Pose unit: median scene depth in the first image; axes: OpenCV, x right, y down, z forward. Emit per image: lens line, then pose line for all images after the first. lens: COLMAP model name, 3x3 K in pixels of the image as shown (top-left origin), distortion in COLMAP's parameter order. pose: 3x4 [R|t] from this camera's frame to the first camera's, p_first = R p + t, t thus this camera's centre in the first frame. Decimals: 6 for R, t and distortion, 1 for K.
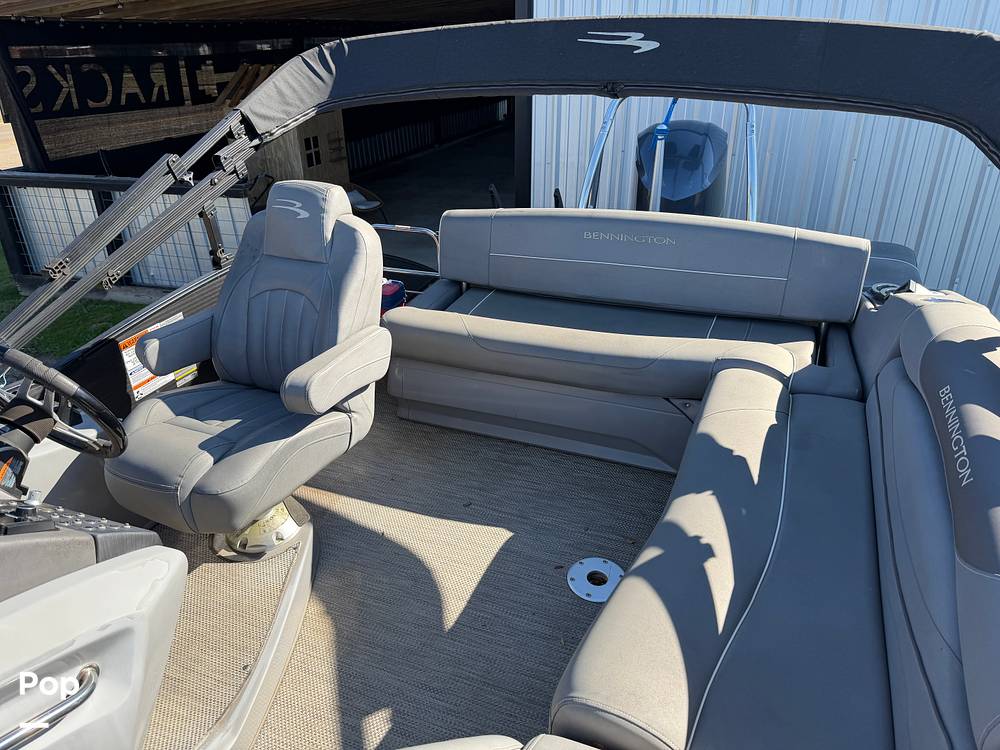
lens RADIAL K [[623.0, 0, 500.0], [0, 623.0, 375.0], [0, 0, 1]] dist [-0.005942, -0.052860]
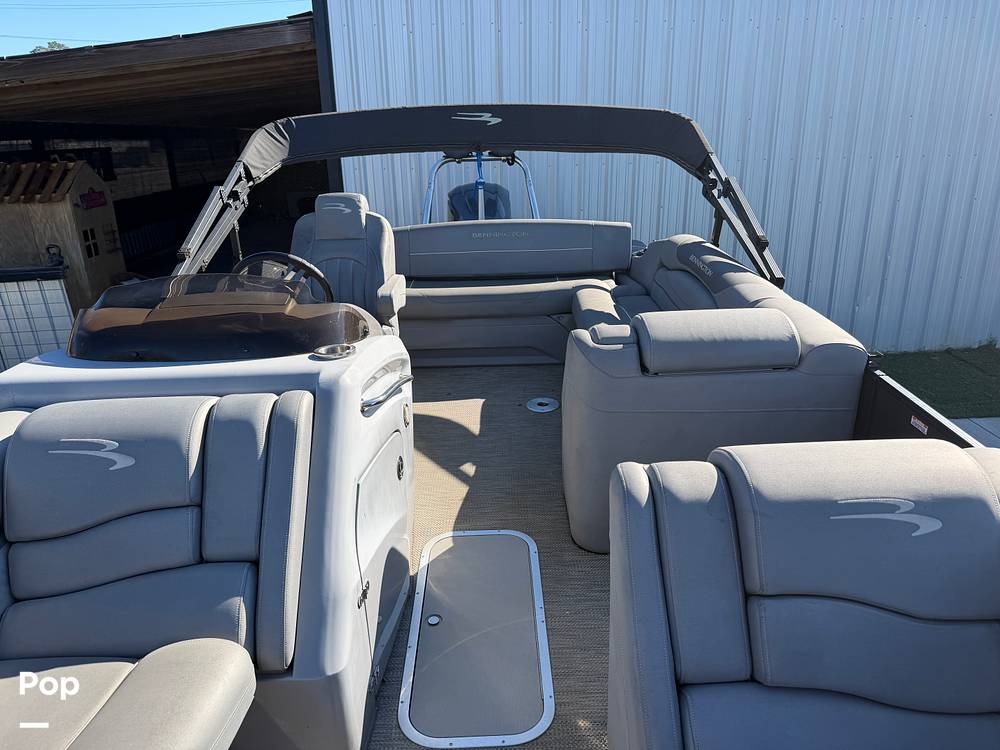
lens RADIAL K [[623.0, 0, 500.0], [0, 623.0, 375.0], [0, 0, 1]] dist [-0.005942, -0.052860]
pose [[0.920589, -0.142221, 0.363716, -0.445246], [0.188714, 0.977380, -0.095470, 0.300487], [-0.341911, 0.156527, 0.926605, -0.454525]]
